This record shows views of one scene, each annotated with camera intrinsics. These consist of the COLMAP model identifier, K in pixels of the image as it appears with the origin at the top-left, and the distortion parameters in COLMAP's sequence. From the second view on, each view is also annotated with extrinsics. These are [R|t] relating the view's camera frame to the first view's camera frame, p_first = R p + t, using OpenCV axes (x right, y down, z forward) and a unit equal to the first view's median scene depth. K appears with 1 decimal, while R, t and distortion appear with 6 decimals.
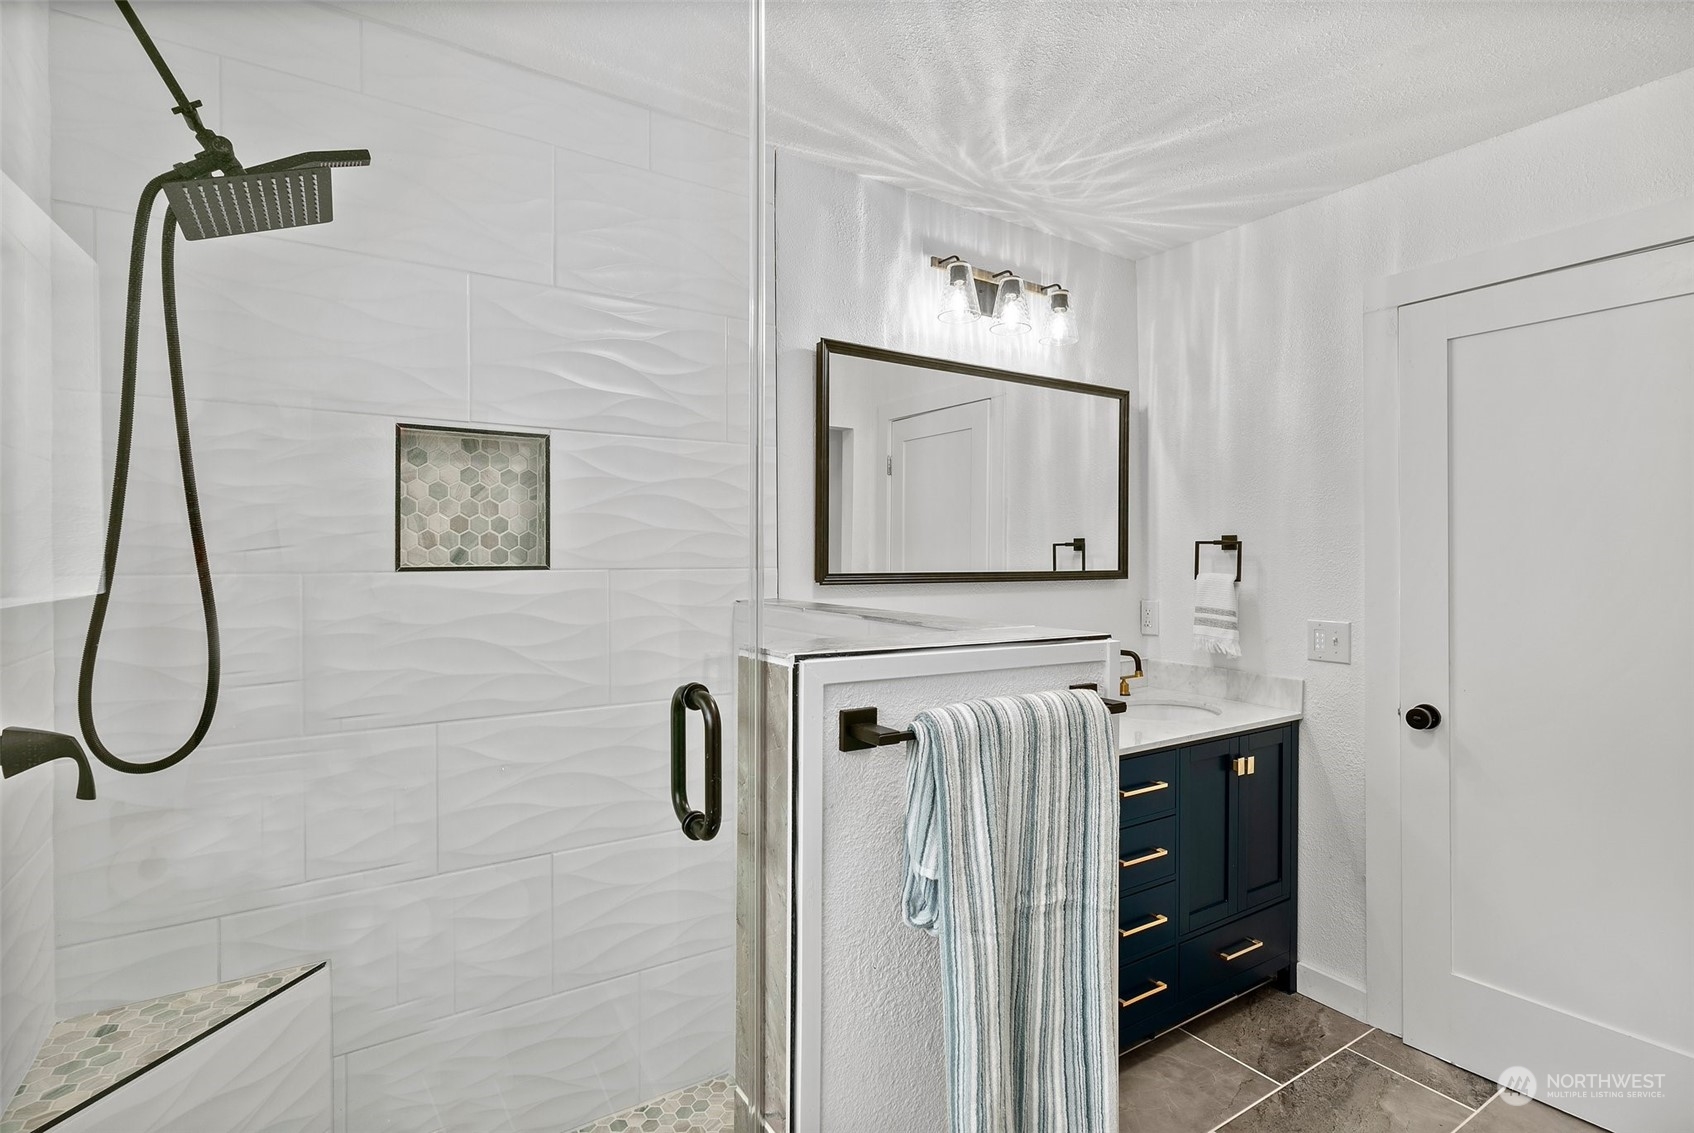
lens RADIAL K [[810.1, 0, 847.7], [0, 810.1, 559.0], [0, 0, 1]] dist [0.002467, -0.000581]
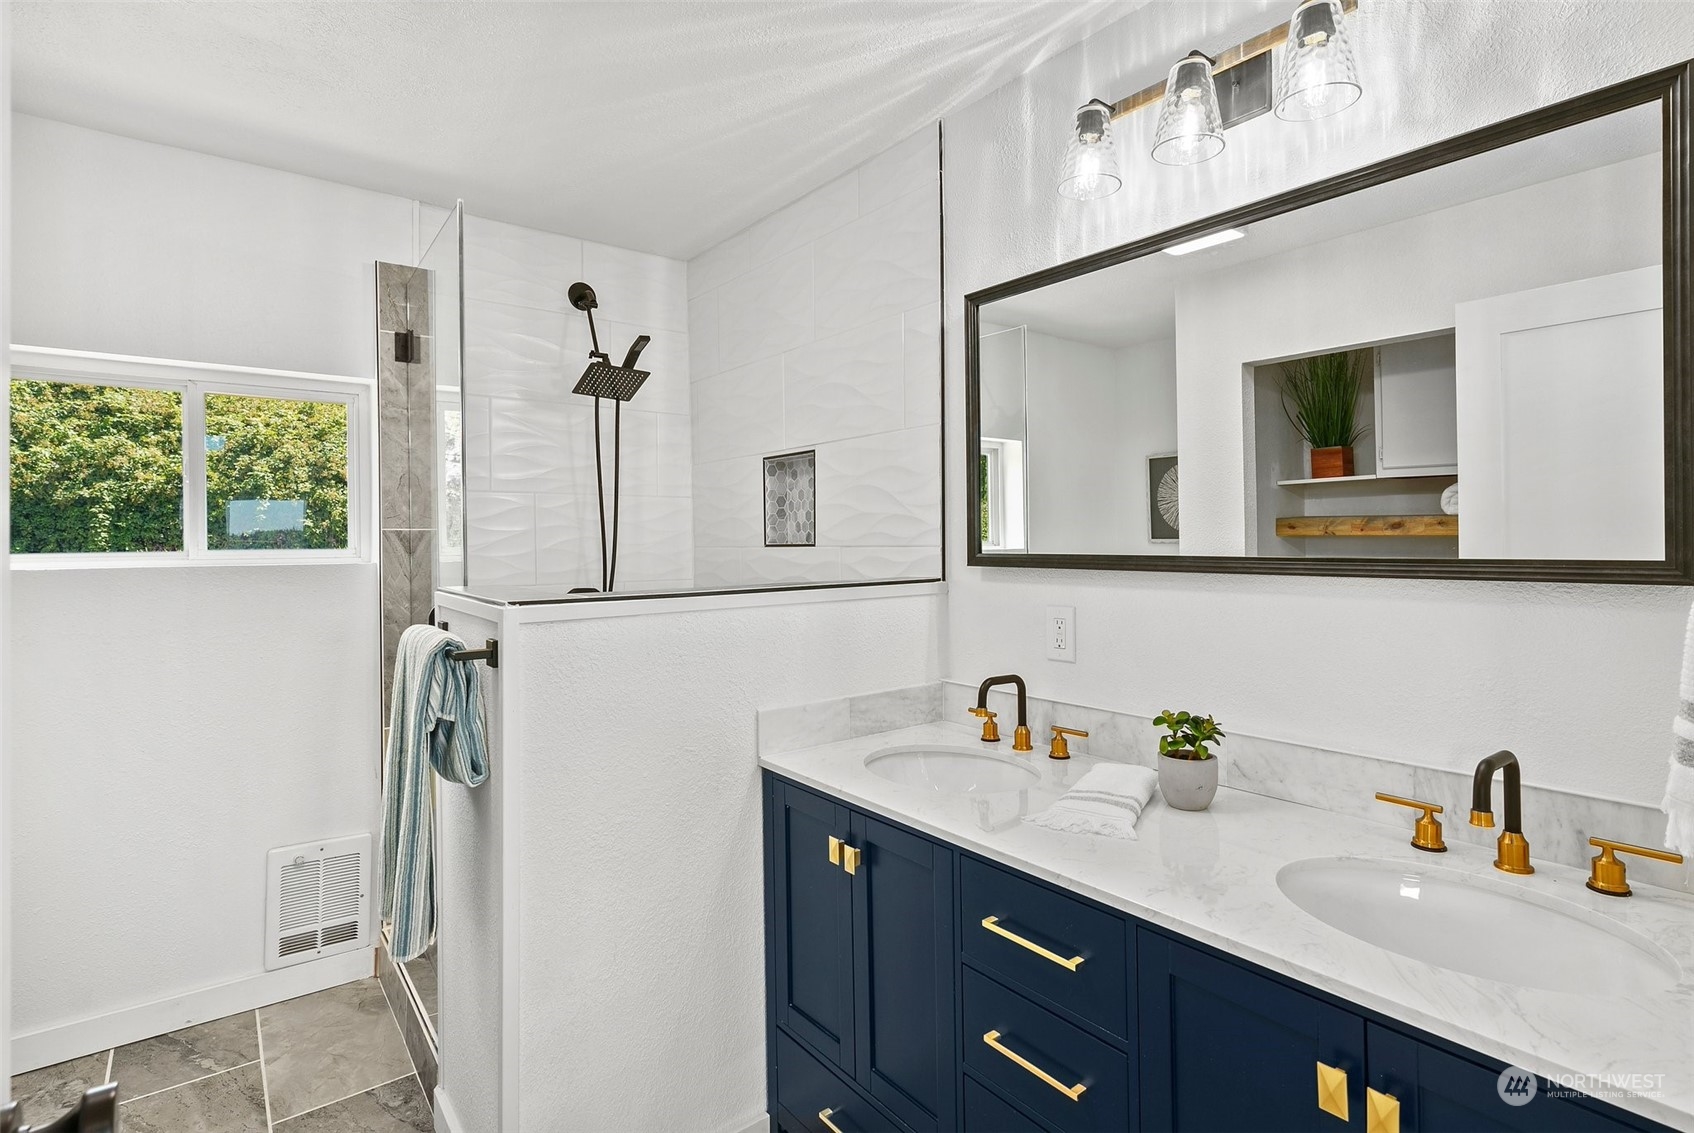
lens RADIAL K [[810.1, 0, 843.5], [0, 810.1, 540.3], [0, 0, 1]] dist [0.002467, -0.000581]
pose [[0.103831, -0.000599, -0.994595, 0.855289], [0.006268, 0.999980, 0.000052, 0.001960], [0.994575, -0.006239, 0.103833, 0.760137]]
